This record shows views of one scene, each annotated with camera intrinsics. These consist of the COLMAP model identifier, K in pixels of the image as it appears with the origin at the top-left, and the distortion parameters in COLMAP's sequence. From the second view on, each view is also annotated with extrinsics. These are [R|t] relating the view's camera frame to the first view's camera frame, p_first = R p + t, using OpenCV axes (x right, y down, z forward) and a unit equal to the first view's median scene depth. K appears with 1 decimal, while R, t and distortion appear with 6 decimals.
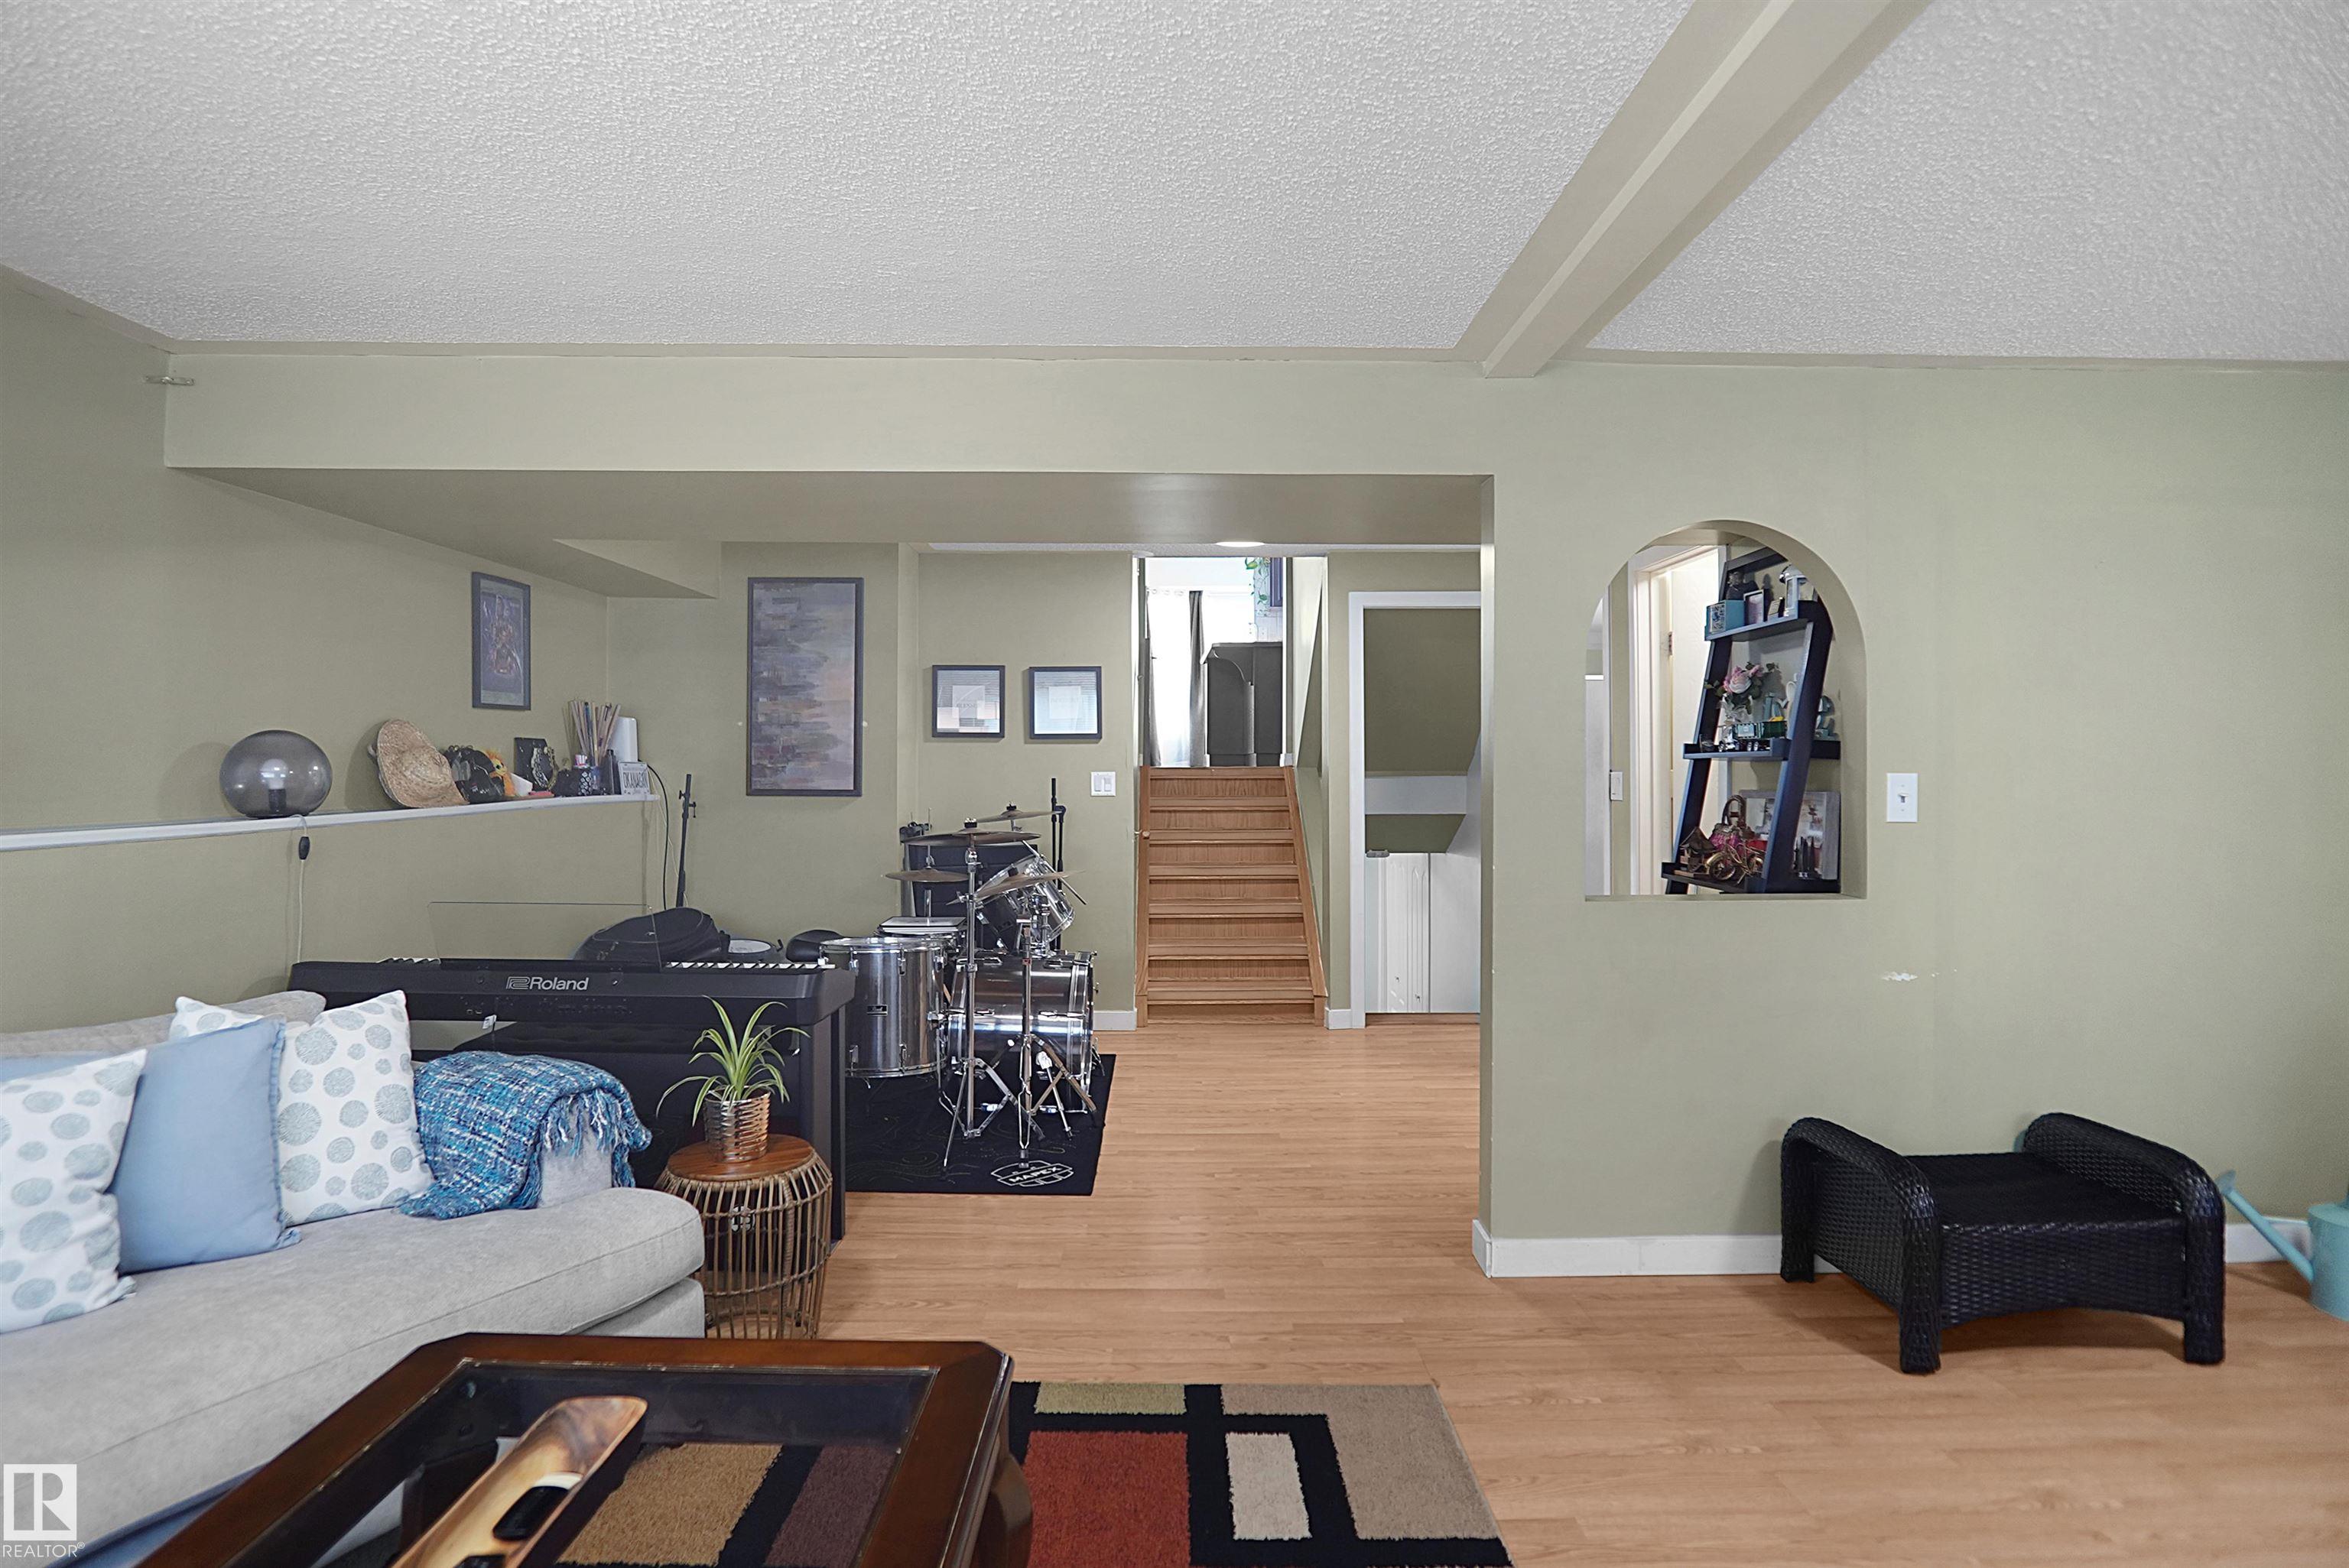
lens RADIAL K [[1279.4, 0, 1146.5], [0, 1279.4, 762.4], [0, 0, 1]] dist [-0.034412, 0.010721]
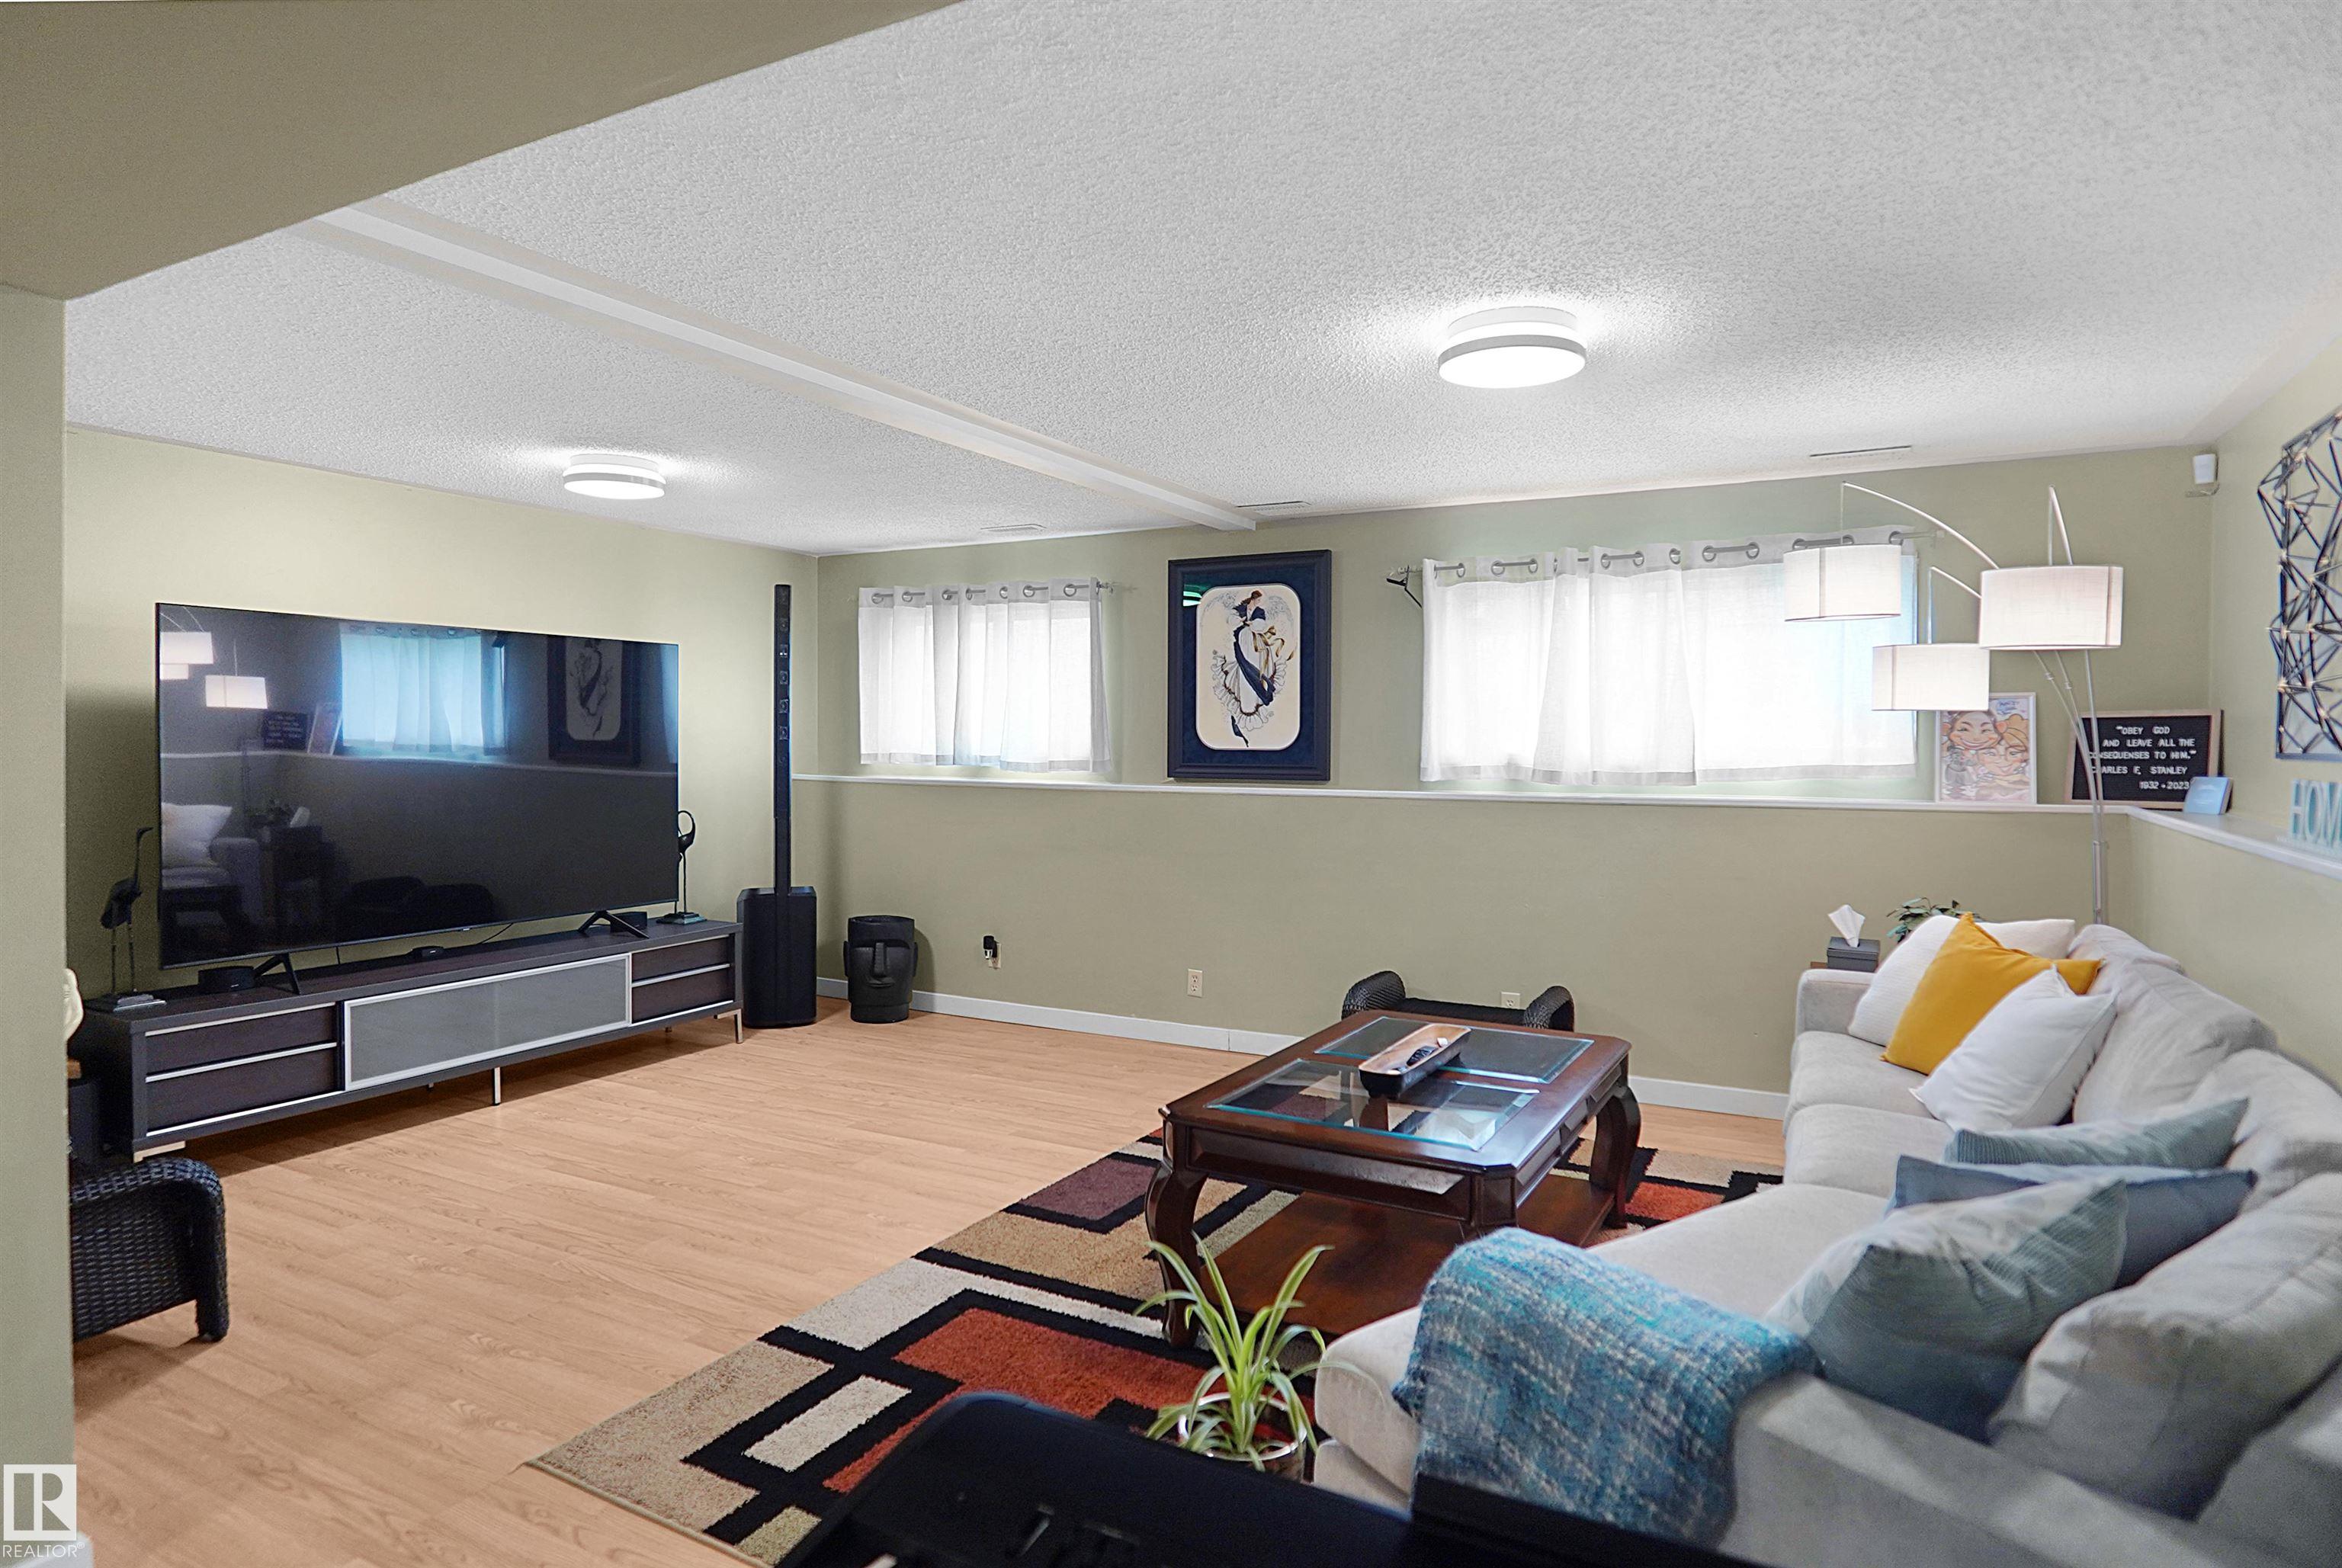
lens RADIAL K [[1275.6, 0, 1137.5], [0, 1275.6, 763.2], [0, 0, 1]] dist [-0.034412, 0.010721]
pose [[-0.873216, -0.016164, 0.487064, -0.306027], [-0.009670, 0.999828, 0.015844, -0.009088], [-0.487237, 0.009126, -0.873222, 0.841149]]
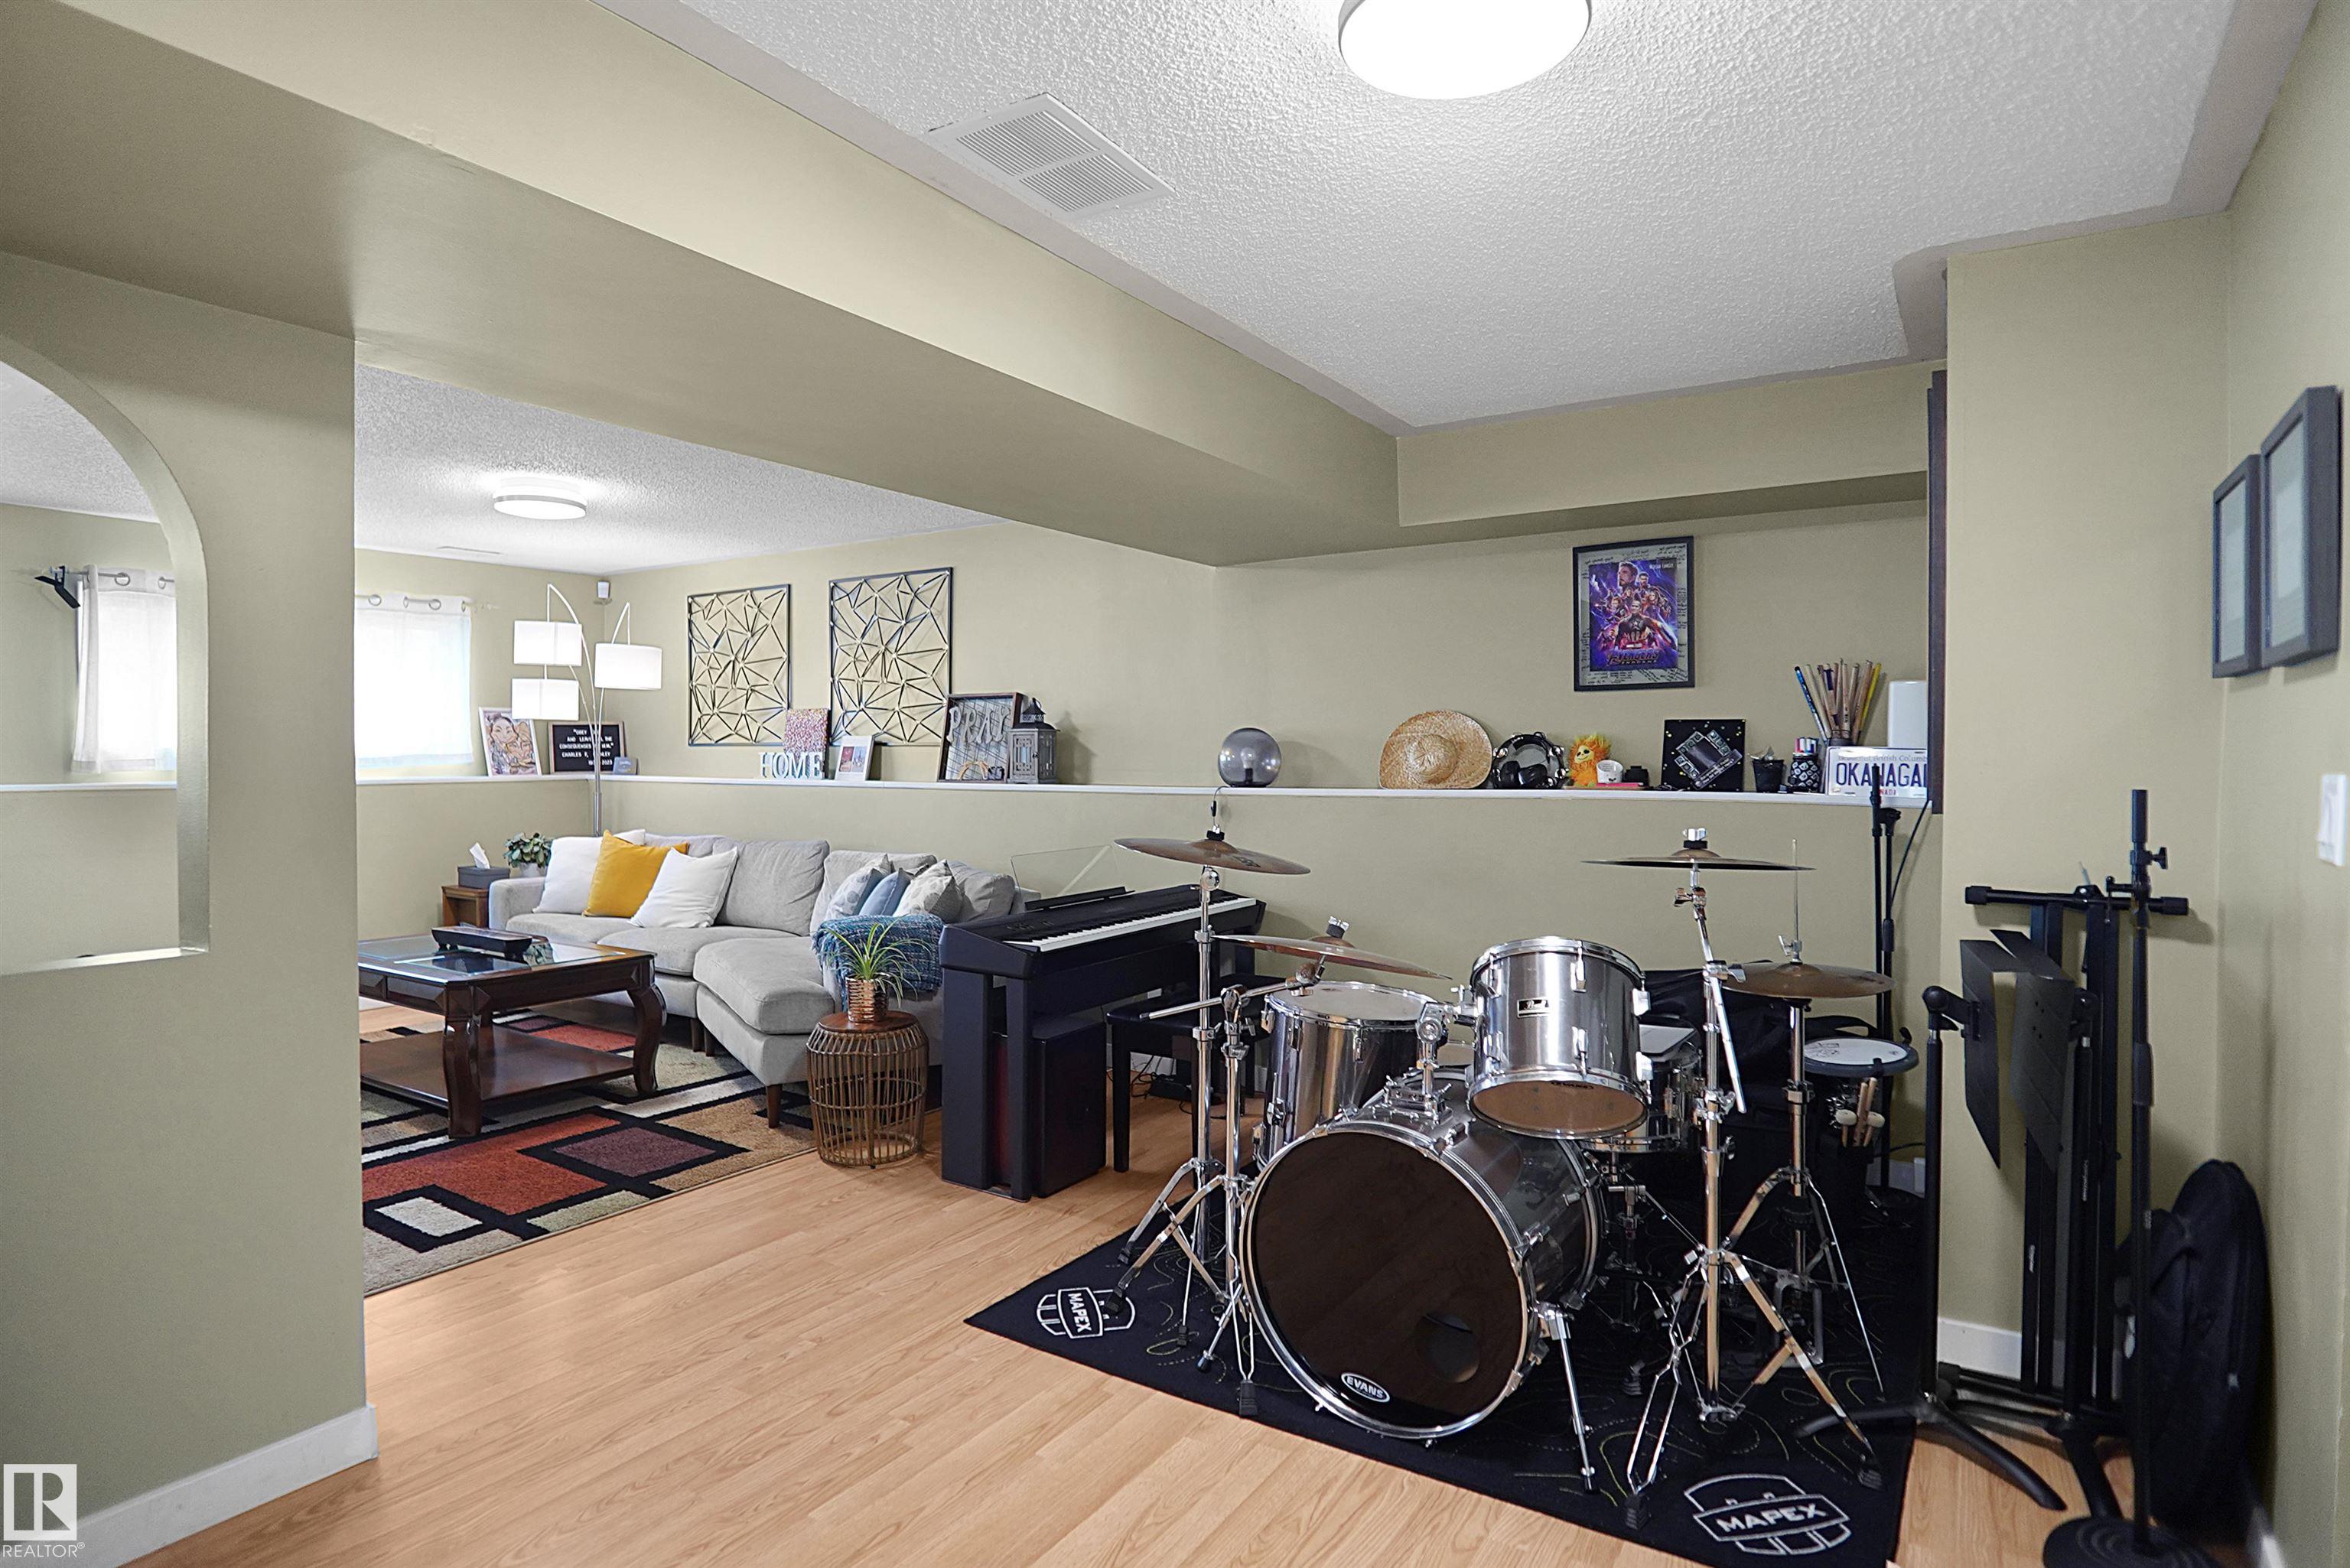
lens RADIAL K [[1280.0, 0, 1166.4], [0, 1280.0, 764.6], [0, 0, 1]] dist [-0.034412, 0.010721]
pose [[-0.545289, 0.003186, -0.838242, 0.408702], [-0.000879, 0.999990, 0.004373, 0.007014], [0.838248, 0.003121, -0.545281, 1.191864]]
